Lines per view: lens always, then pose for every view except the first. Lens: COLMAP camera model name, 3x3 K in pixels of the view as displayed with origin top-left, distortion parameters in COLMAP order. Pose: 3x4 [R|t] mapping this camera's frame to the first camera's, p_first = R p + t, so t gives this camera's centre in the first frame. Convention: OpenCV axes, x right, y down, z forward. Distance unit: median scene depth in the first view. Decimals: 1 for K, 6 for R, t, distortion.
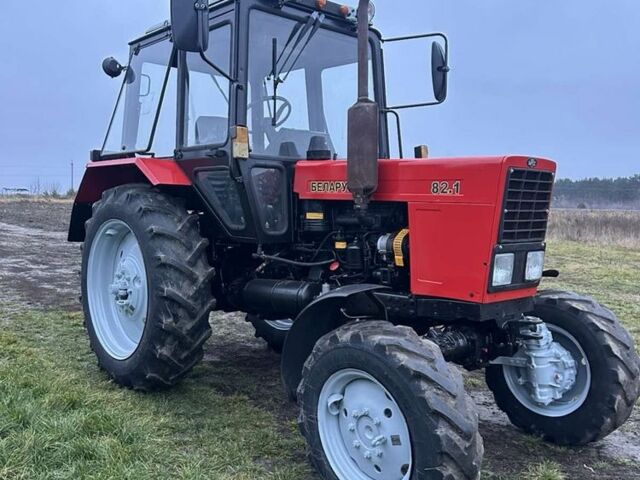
lens RADIAL K [[608.7, 0, 319.6], [0, 608.7, 232.8], [0, 0, 1]] dist [0.208531, -0.419179]
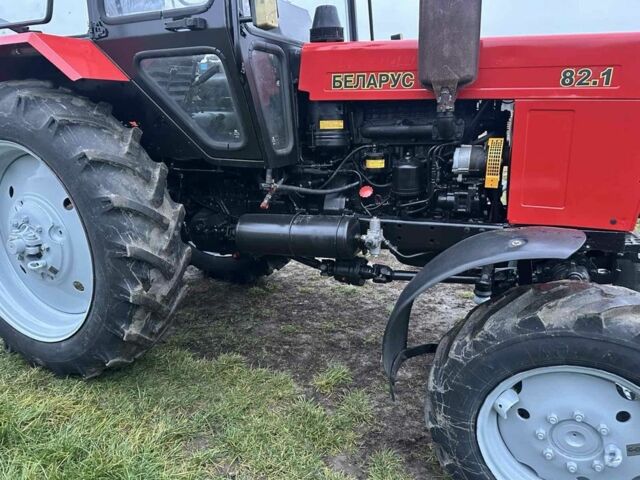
lens RADIAL K [[451.2, 0, 320.0], [0, 451.2, 240.0], [0, 0, 1]] dist [0.089859, -0.124524]
pose [[0.917021, -0.129216, 0.377328, -0.241878], [0.040243, 0.971213, 0.234788, -0.021146], [-0.396804, -0.200121, 0.895823, 0.477424]]
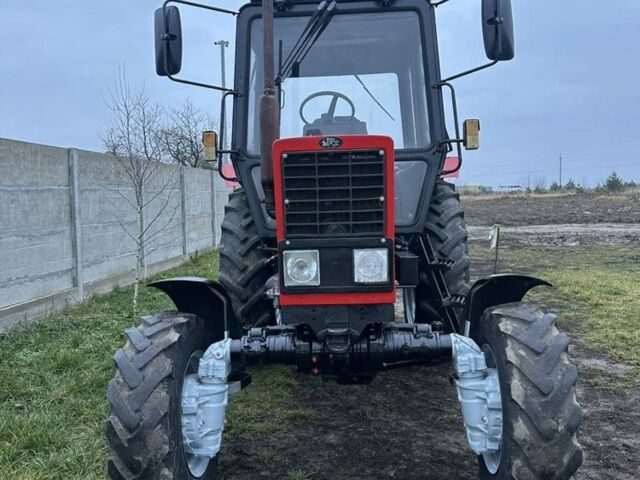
lens RADIAL K [[608.7, 0, 319.6], [0, 608.7, 232.8], [0, 0, 1]] dist [0.208531, -0.419179]
pose [[0.692159, -0.000045, -0.721745, 0.723659], [0.007449, 0.999947, 0.007081, 0.002712], [0.721707, -0.010277, 0.692123, 0.323288]]
